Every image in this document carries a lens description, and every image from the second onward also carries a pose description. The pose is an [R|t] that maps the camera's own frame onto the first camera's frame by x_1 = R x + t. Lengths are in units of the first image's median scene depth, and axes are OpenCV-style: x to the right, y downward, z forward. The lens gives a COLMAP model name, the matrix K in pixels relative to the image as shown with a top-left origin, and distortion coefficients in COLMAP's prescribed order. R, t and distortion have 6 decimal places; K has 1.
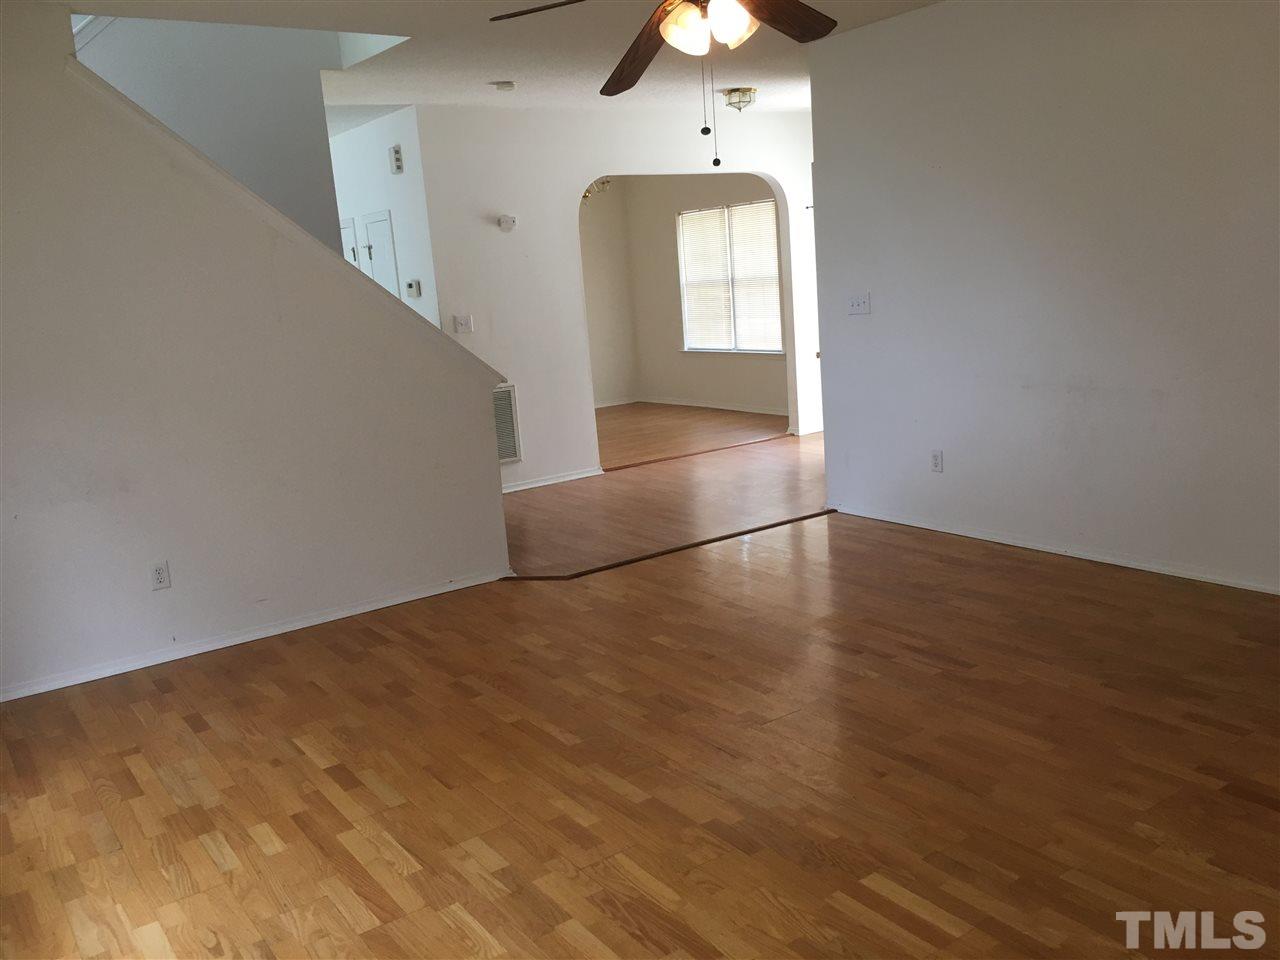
lens RADIAL K [[1110.9, 0, 638.9], [0, 1110.9, 479.8], [0, 0, 1]] dist [0.088054, -0.080894]
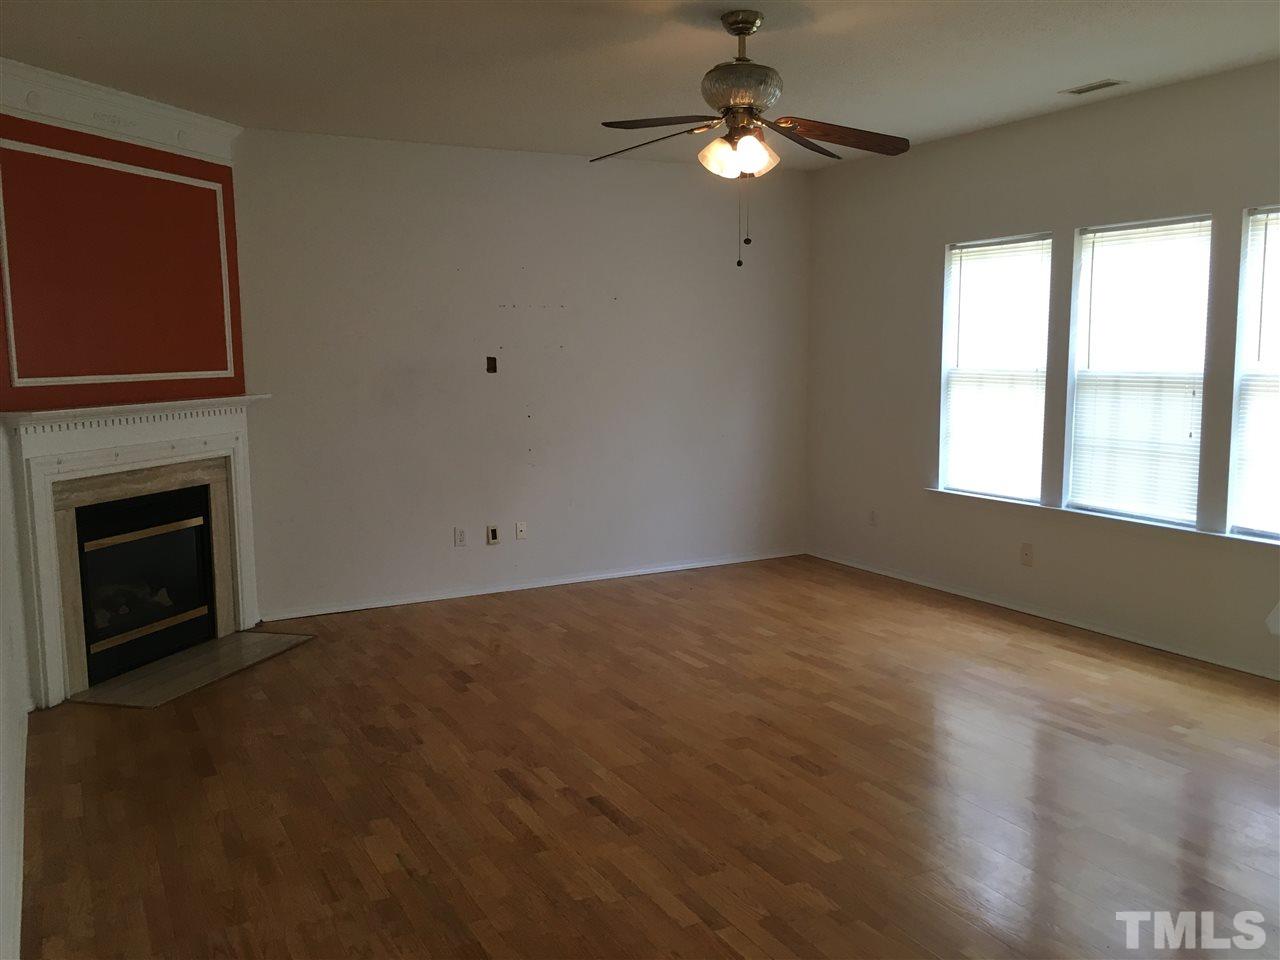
lens RADIAL K [[1110.9, 0, 652.3], [0, 1110.9, 479.9], [0, 0, 1]] dist [0.088054, -0.080894]
pose [[-0.990924, 0.071542, 0.113805, 0.044653], [0.102267, 0.950680, 0.292830, -0.439437], [-0.087243, 0.301810, -0.949368, 2.323866]]
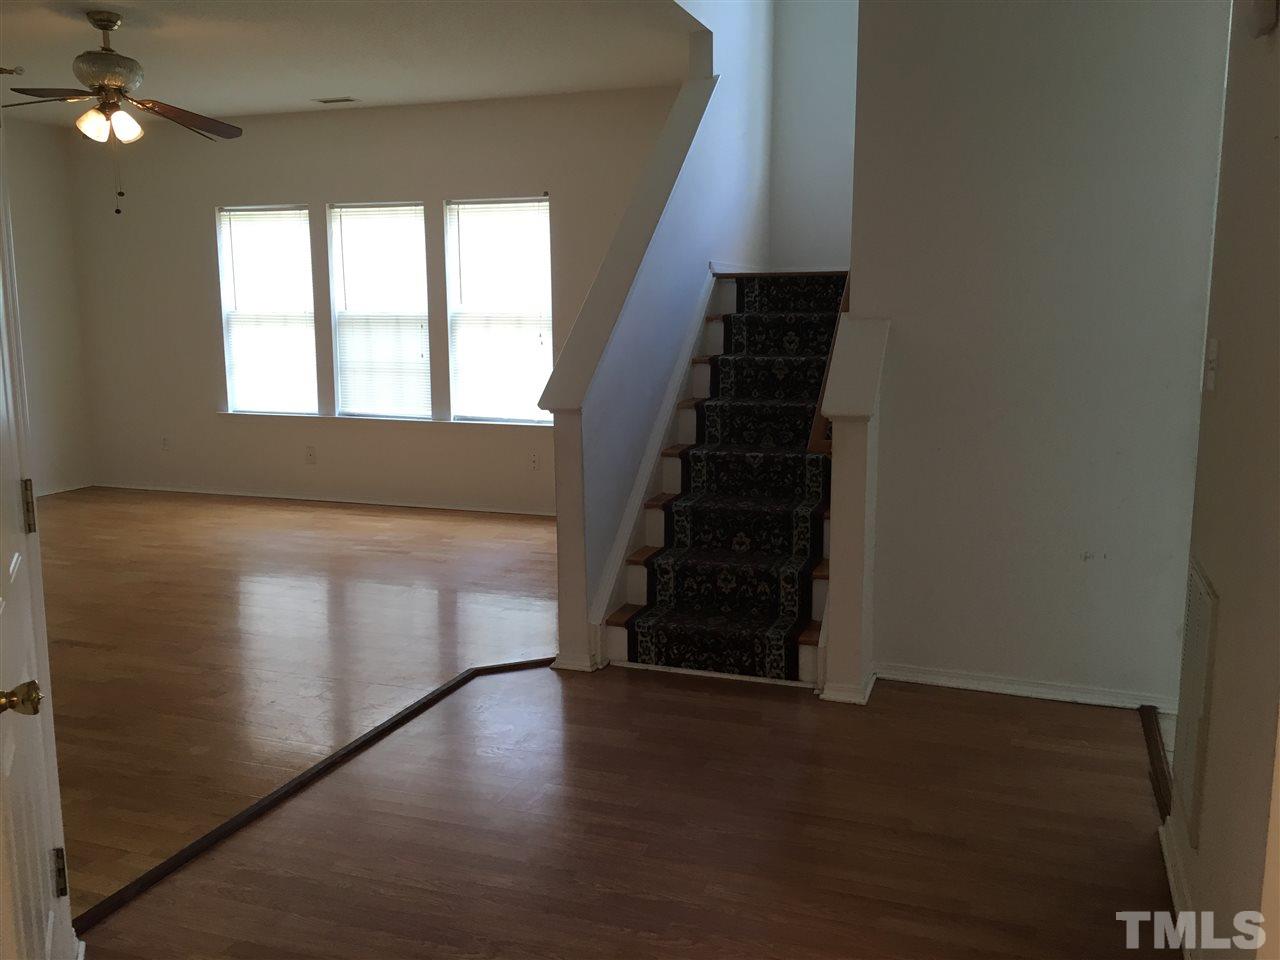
lens RADIAL K [[1110.9, 0, 639.2], [0, 1110.9, 477.1], [0, 0, 1]] dist [0.088054, -0.080894]
pose [[-0.819801, 0.161070, -0.549530, 0.402571], [-0.041505, 0.940392, 0.337551, -0.509598], [0.571142, 0.299533, -0.764249, 2.797324]]
